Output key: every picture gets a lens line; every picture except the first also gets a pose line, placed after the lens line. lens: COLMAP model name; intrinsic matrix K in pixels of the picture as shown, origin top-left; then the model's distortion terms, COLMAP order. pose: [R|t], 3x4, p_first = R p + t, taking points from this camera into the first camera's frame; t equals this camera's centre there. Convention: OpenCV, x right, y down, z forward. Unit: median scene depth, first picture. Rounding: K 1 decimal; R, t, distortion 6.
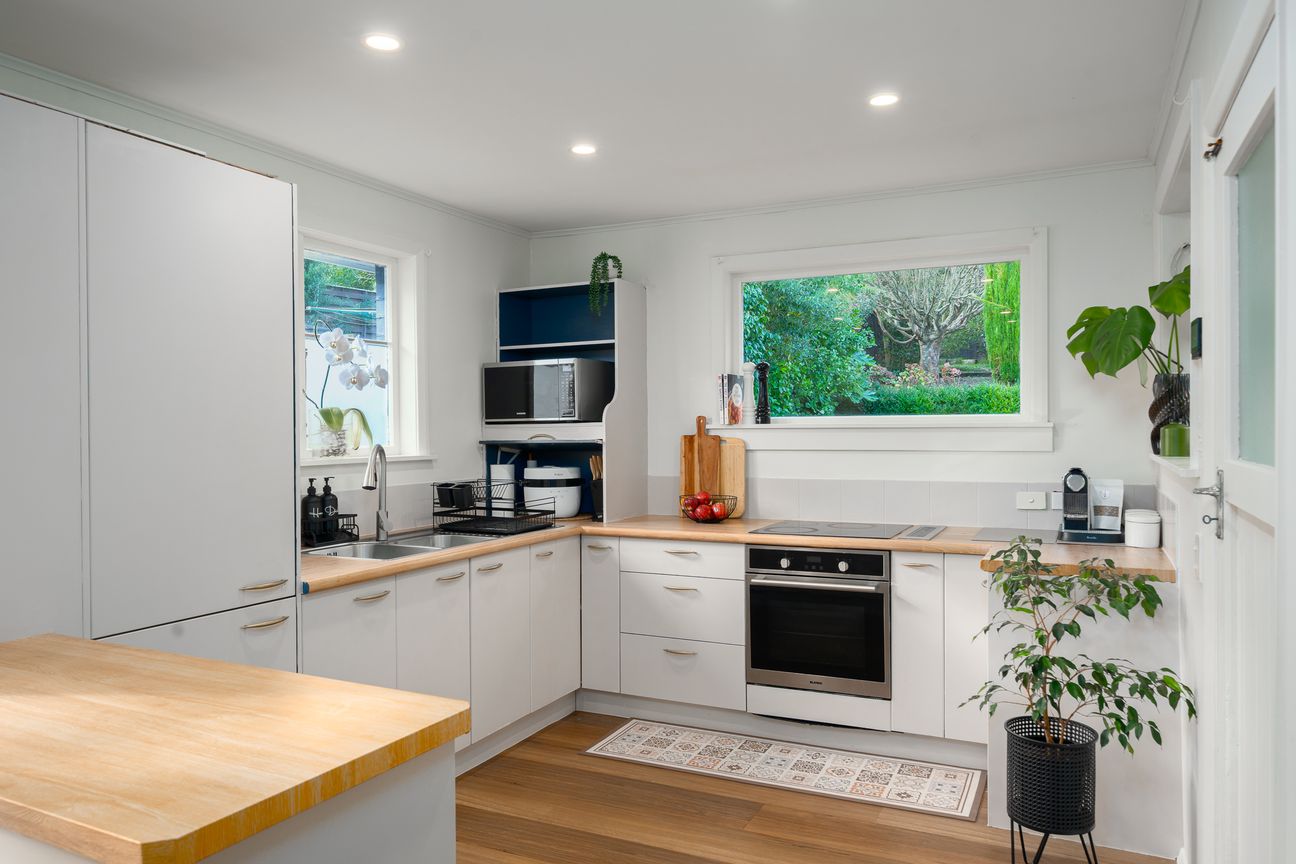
lens RADIAL K [[782.1, 0, 648.0], [0, 782.1, 432.0], [0, 0, 1]] dist [0.002703, 0.000339]
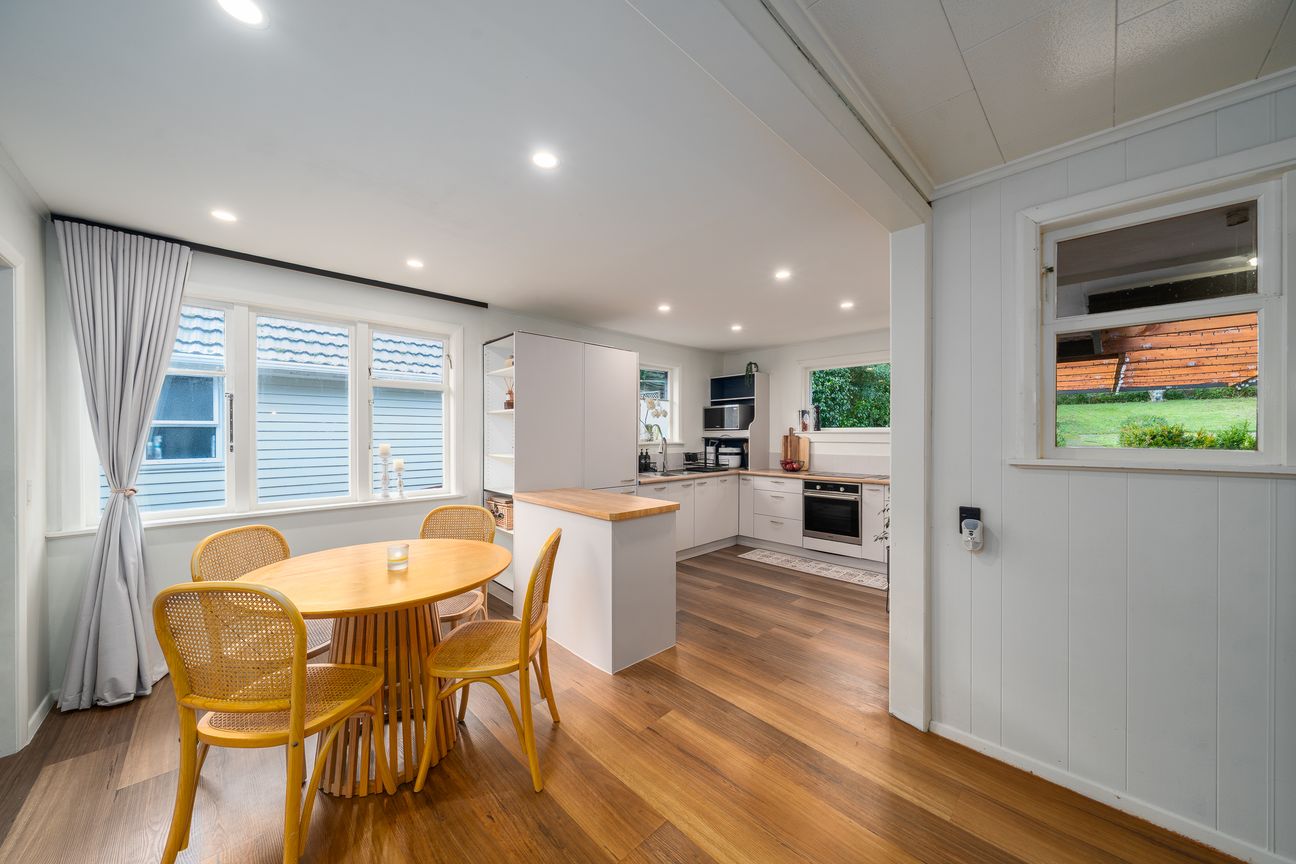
lens RADIAL K [[454.4, 0, 648.0], [0, 454.4, 432.0], [0, 0, 1]] dist [0.000040, -0.000017]
pose [[0.923476, 0.006090, -0.383609, 0.204198], [-0.010966, 0.999884, -0.010525, 0.013161], [0.383500, 0.013927, 0.923436, -0.472309]]
